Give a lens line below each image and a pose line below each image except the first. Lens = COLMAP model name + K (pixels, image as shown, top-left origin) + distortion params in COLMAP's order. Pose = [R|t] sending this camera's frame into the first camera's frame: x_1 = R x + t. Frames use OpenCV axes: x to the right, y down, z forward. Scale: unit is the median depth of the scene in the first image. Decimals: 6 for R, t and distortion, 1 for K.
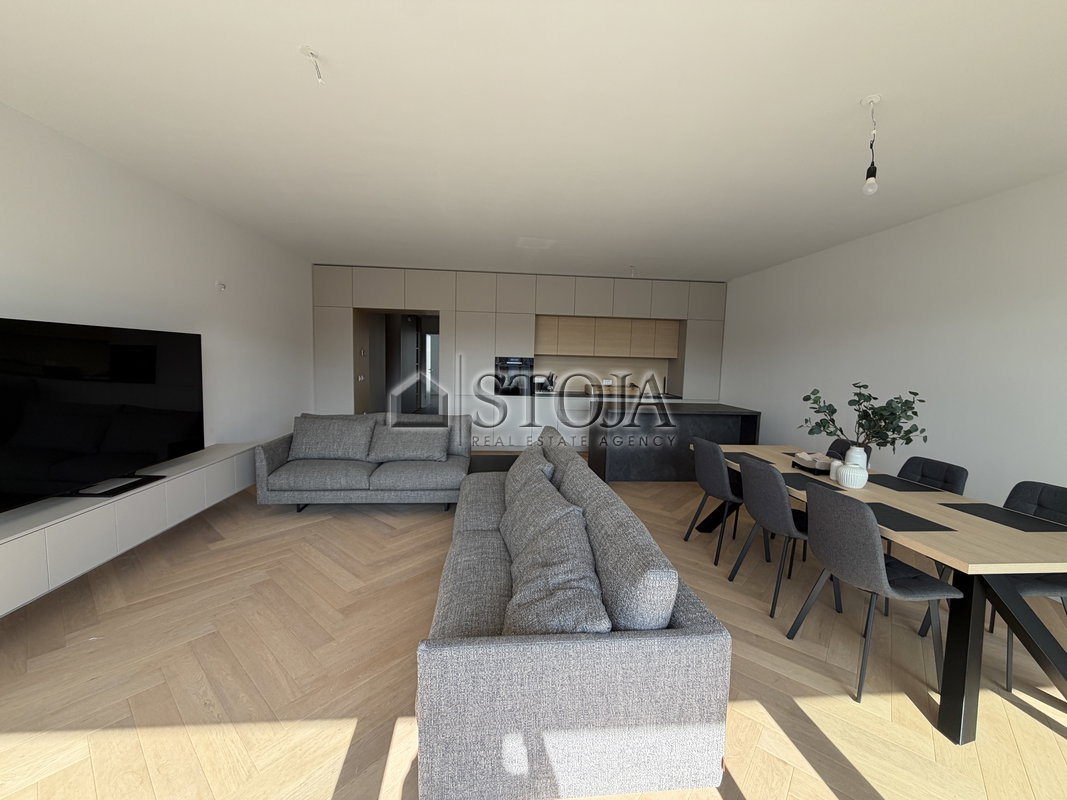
lens RADIAL K [[422.1, 0, 533.5], [0, 422.1, 400.0], [0, 0, 1]] dist [-0.000843, -0.000023]
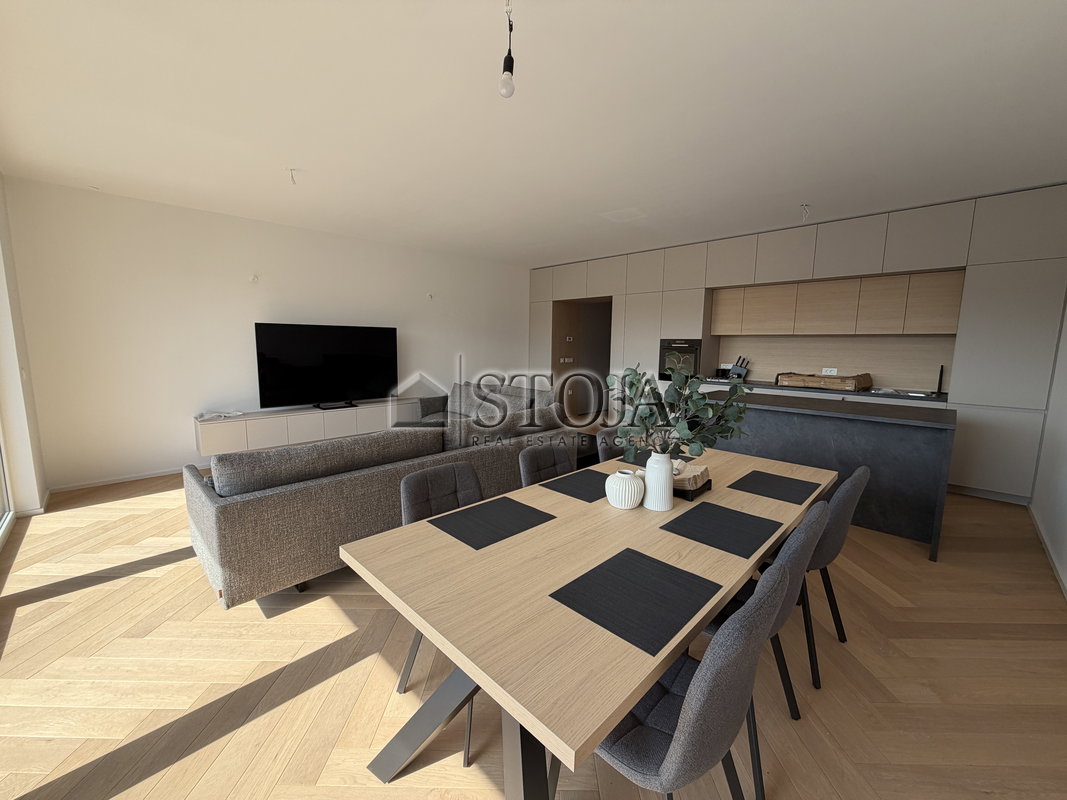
lens RADIAL K [[427.3, 0, 533.5], [0, 427.3, 400.0], [0, 0, 1]] dist [0.001742, 0.000130]
pose [[0.632219, 0.082582, -0.770376, 0.505821], [-0.067828, 0.996385, 0.051146, 0.004030], [0.771815, 0.019917, 0.635535, 0.192699]]
